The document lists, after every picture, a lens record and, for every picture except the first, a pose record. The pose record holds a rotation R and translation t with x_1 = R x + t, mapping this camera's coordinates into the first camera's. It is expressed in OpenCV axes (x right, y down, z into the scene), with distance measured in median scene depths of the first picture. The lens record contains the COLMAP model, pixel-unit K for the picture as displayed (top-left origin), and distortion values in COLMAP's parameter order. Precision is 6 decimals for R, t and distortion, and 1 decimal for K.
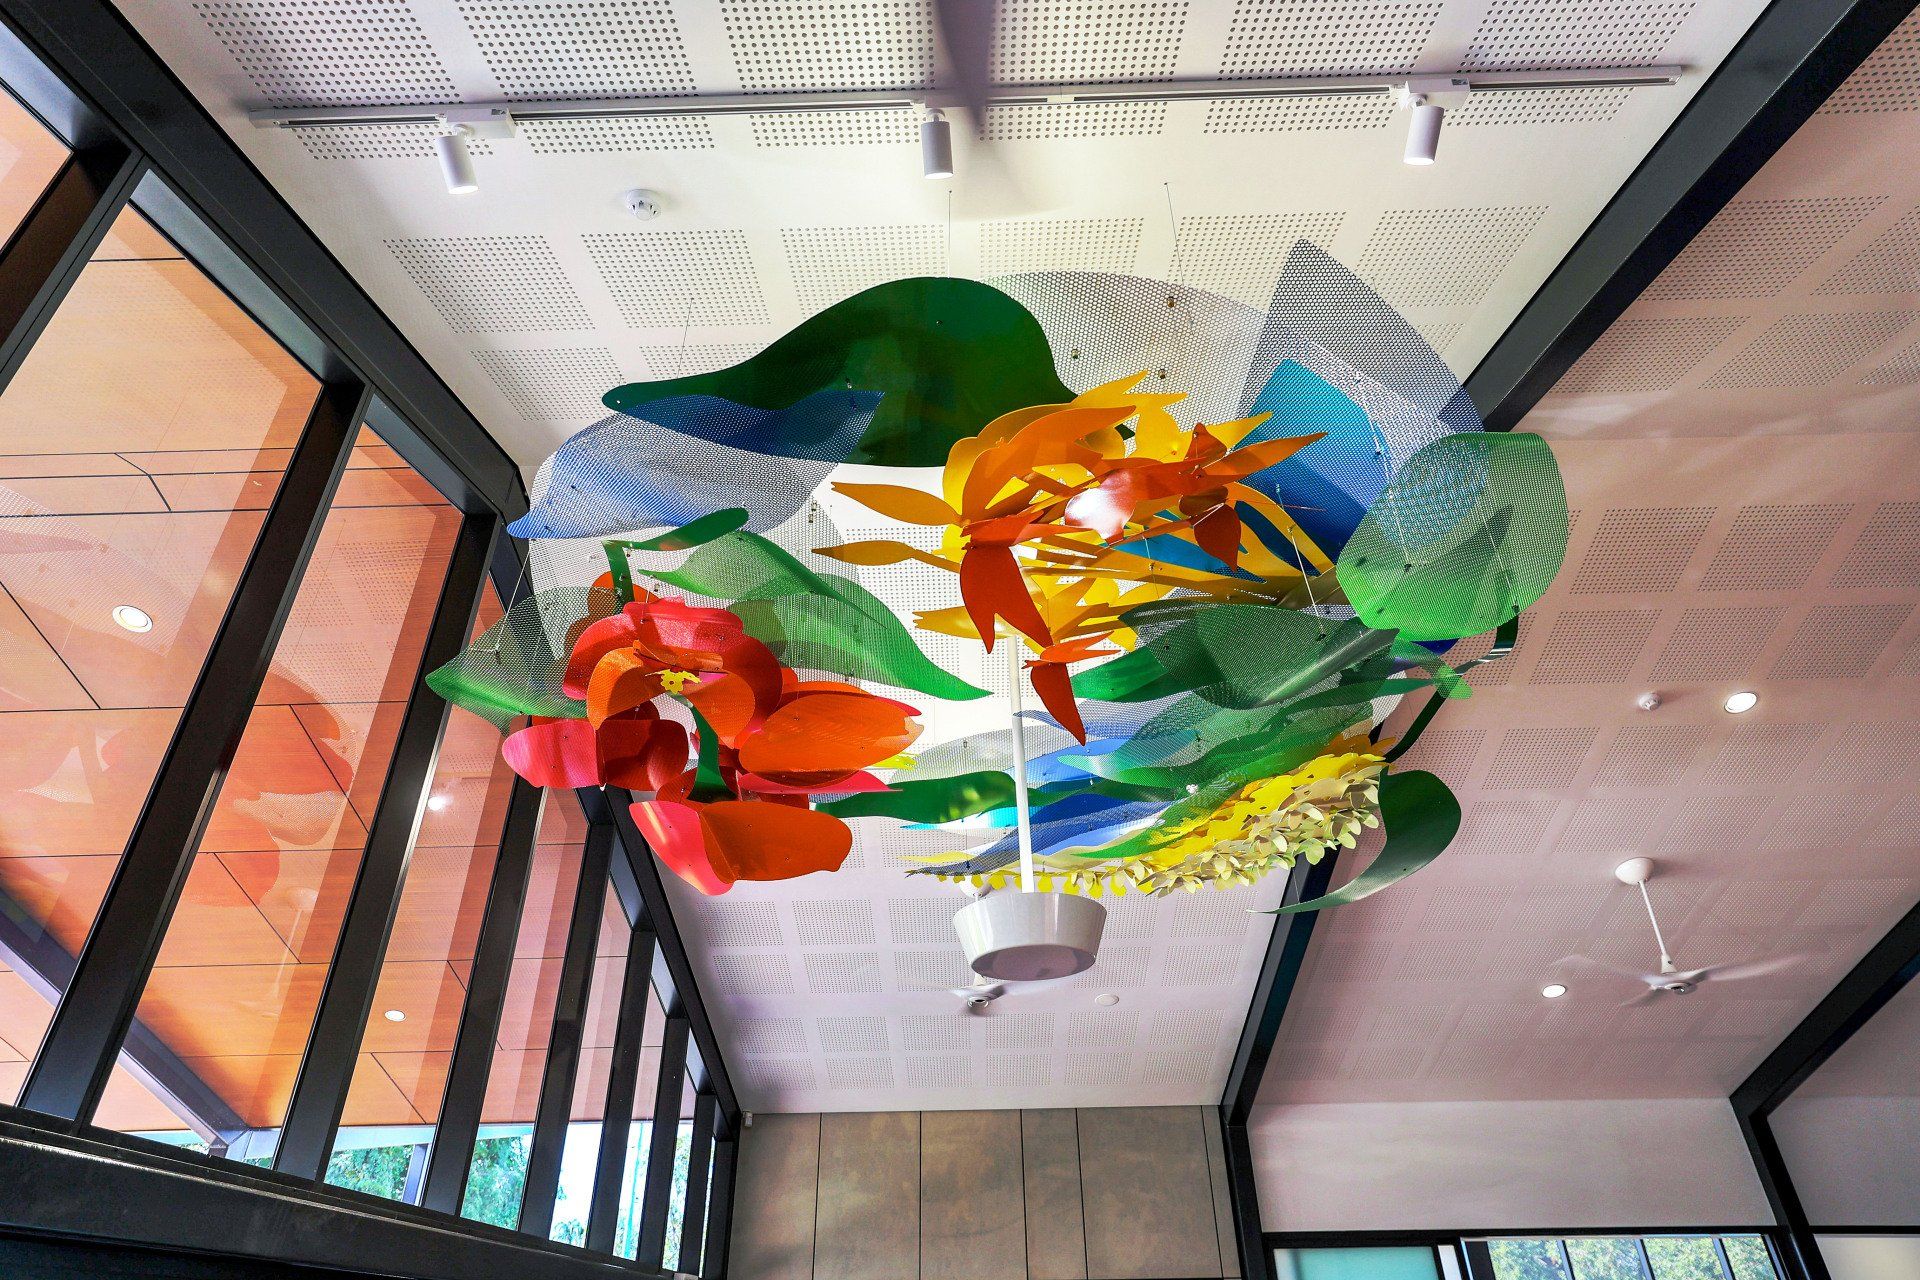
lens RADIAL K [[1088.9, 0, 955.2], [0, 1088.9, 633.0], [0, 0, 1]] dist [-0.001230, -0.000216]
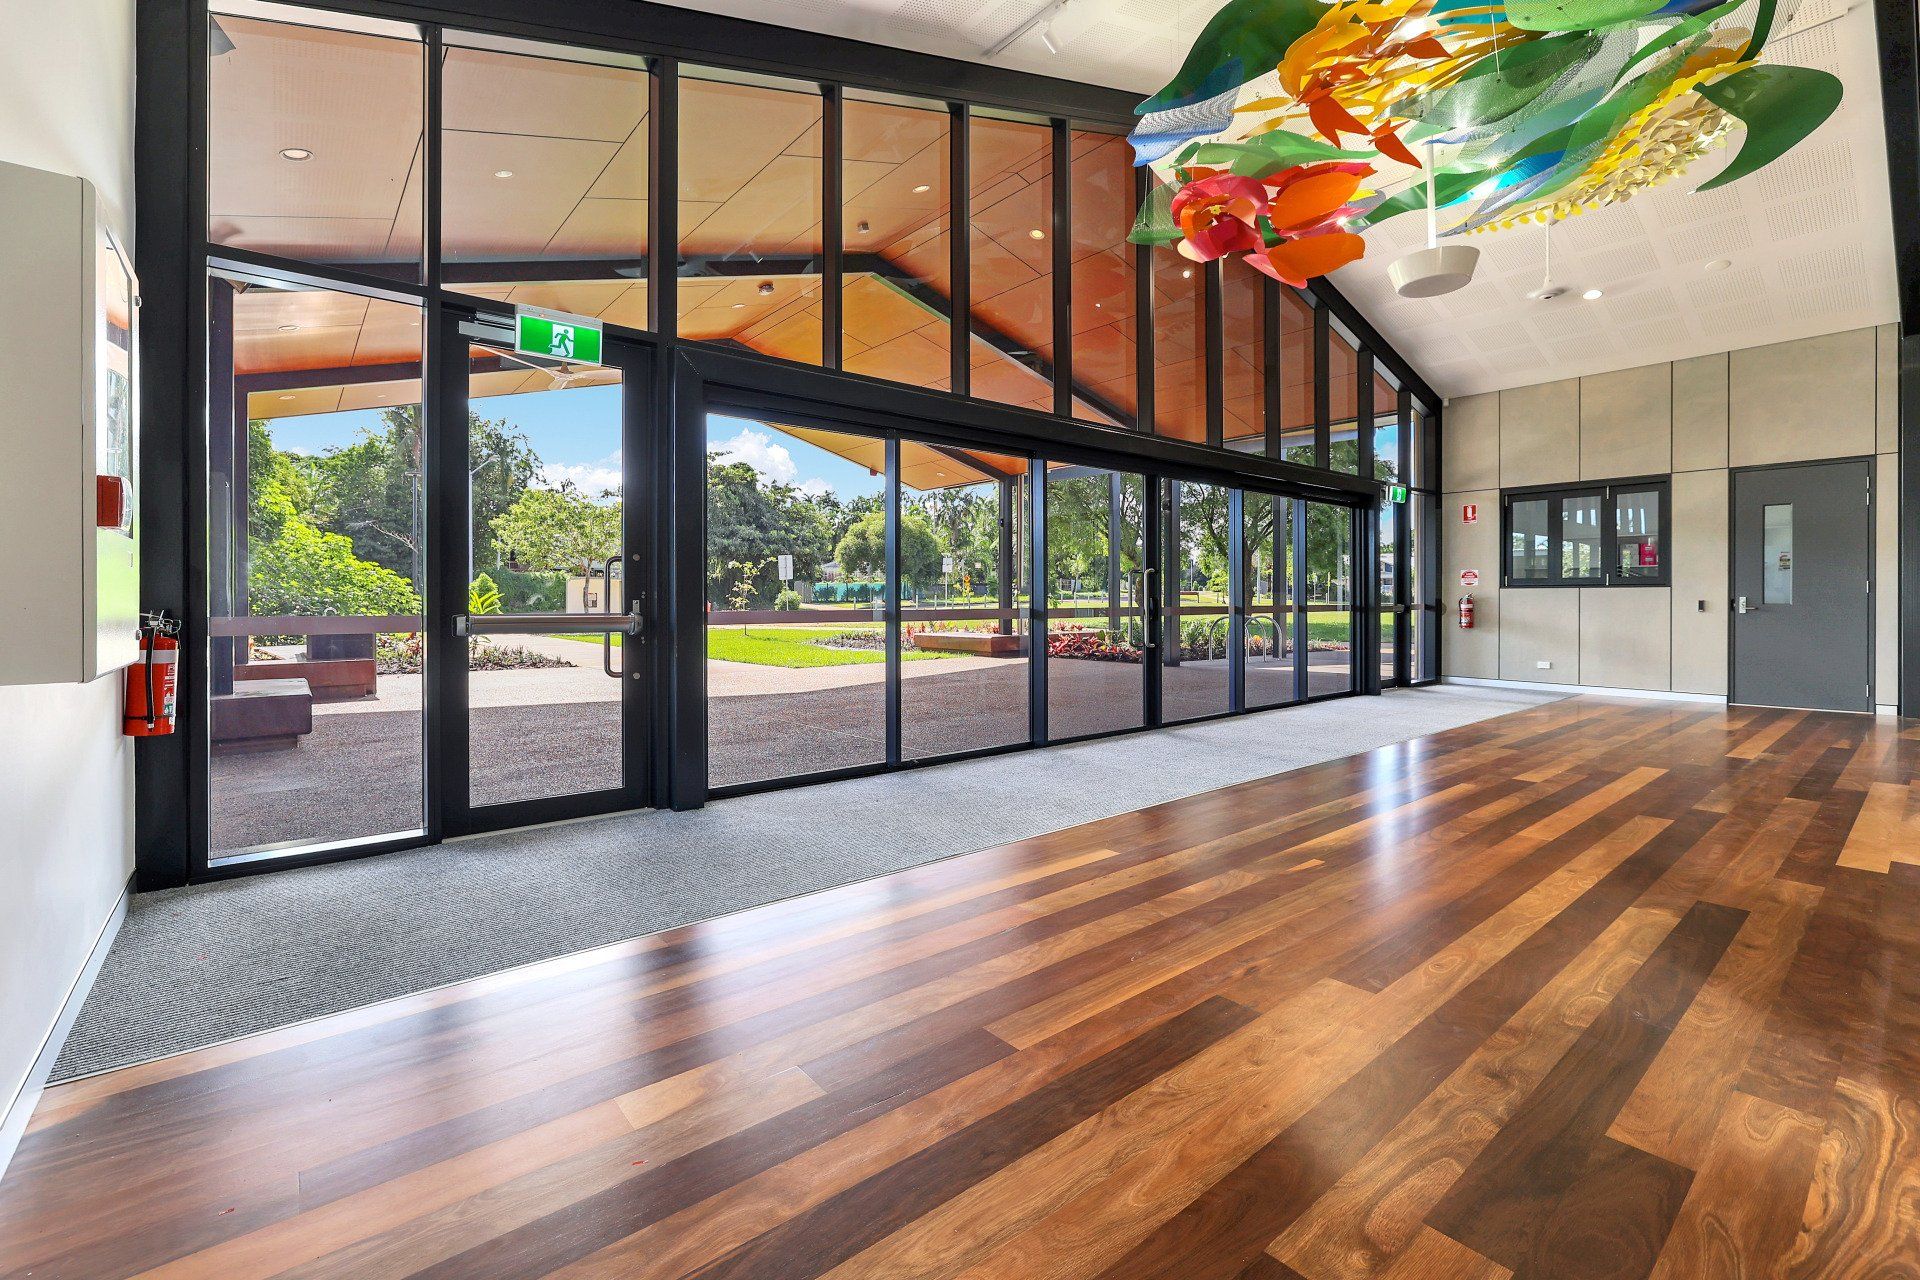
lens RADIAL K [[836.0, 0, 948.5], [0, 836.0, 599.0], [0, 0, 1]] dist [-0.001860, 0.000154]
pose [[0.664799, 0.008906, -0.746969, 0.245422], [0.406638, 0.834487, 0.371856, -0.052828], [0.626648, -0.550955, 0.551145, -0.268631]]
